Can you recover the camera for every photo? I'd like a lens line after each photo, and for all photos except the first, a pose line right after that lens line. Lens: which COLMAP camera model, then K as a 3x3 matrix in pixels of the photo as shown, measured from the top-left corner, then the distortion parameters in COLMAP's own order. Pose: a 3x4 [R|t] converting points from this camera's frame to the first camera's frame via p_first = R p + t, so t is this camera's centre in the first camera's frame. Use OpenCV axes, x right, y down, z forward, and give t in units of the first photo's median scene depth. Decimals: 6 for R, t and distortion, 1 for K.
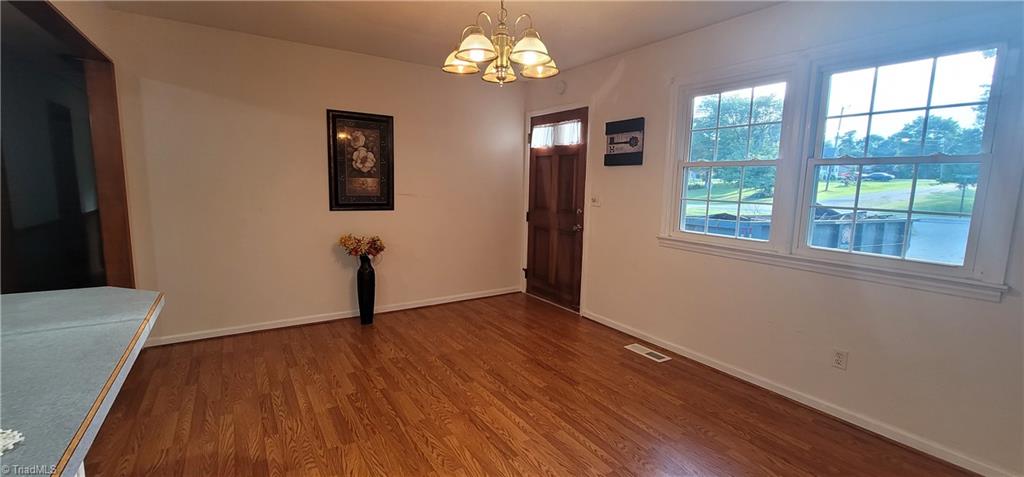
lens RADIAL K [[417.1, 0, 509.1], [0, 417.1, 238.0], [0, 0, 1]] dist [-0.007028, 0.000903]
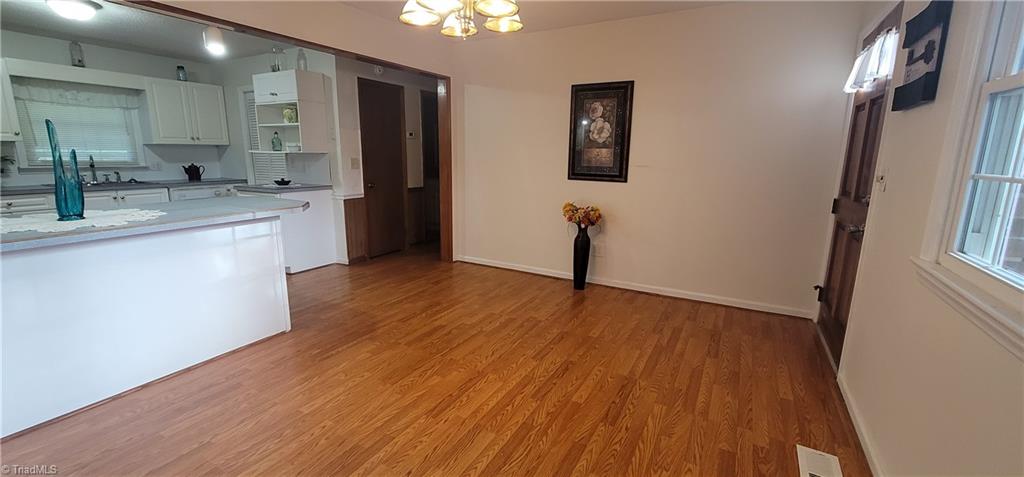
lens RADIAL K [[417.1, 0, 507.8], [0, 417.1, 238.6], [0, 0, 1]] dist [-0.007028, 0.000903]
pose [[0.452570, 0.161176, -0.877042, 0.490504], [-0.119255, 0.985635, 0.119594, -0.024597], [0.883719, 0.050467, 0.465289, 0.358740]]
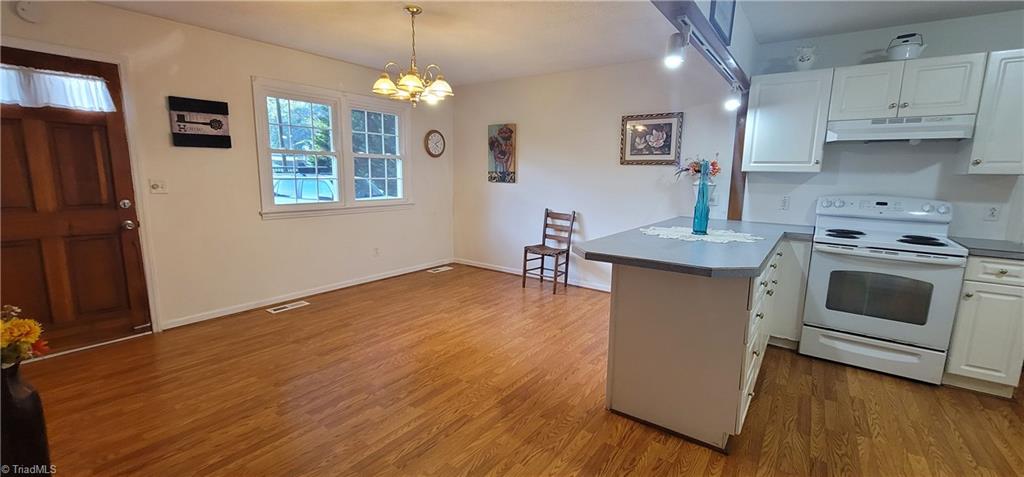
lens RADIAL K [[417.1, 0, 506.8], [0, 417.1, 236.9], [0, 0, 1]] dist [-0.007028, 0.000903]
pose [[-0.343741, -0.171191, 0.923329, -0.855573], [0.102038, 0.970612, 0.217945, -0.107880], [-0.933504, 0.169131, -0.316171, 0.664210]]
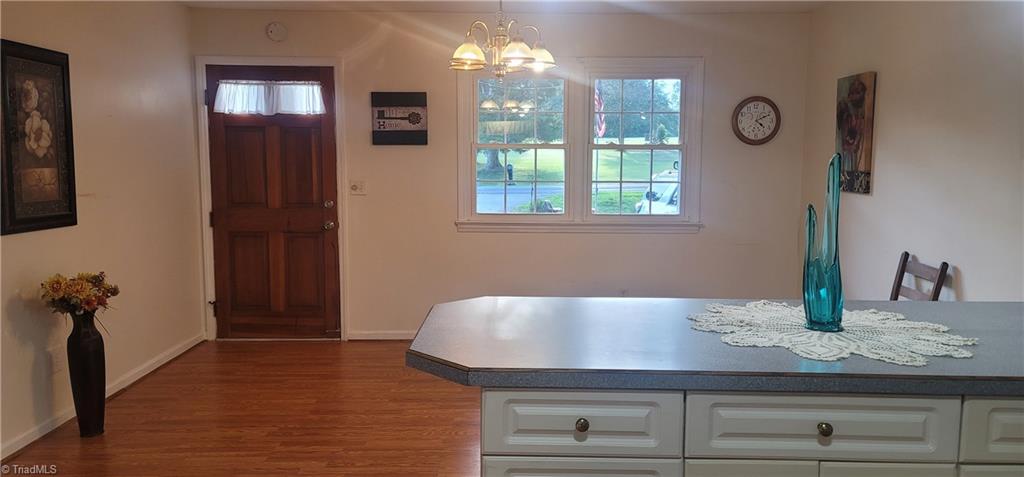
lens RADIAL K [[751.3, 0, 516.7], [0, 751.3, 232.5], [0, 0, 1]] dist [0.057826, -0.010059]
pose [[0.543514, -0.104292, 0.832896, -0.870189], [0.118568, 0.991841, 0.046822, -0.038883], [-0.830984, 0.073306, 0.551446, -0.032638]]
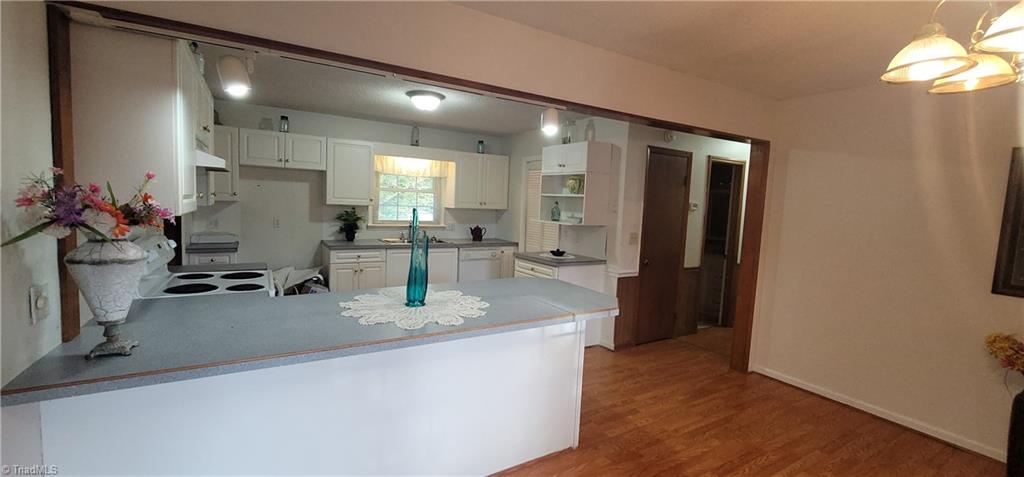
lens RADIAL K [[417.1, 0, 506.9], [0, 417.1, 238.7], [0, 0, 1]] dist [-0.007028, 0.000903]
pose [[-0.041967, 0.065671, -0.996958, 0.279749], [-0.175162, 0.981900, 0.072052, -0.063212], [0.983645, 0.177653, -0.029705, 0.219677]]
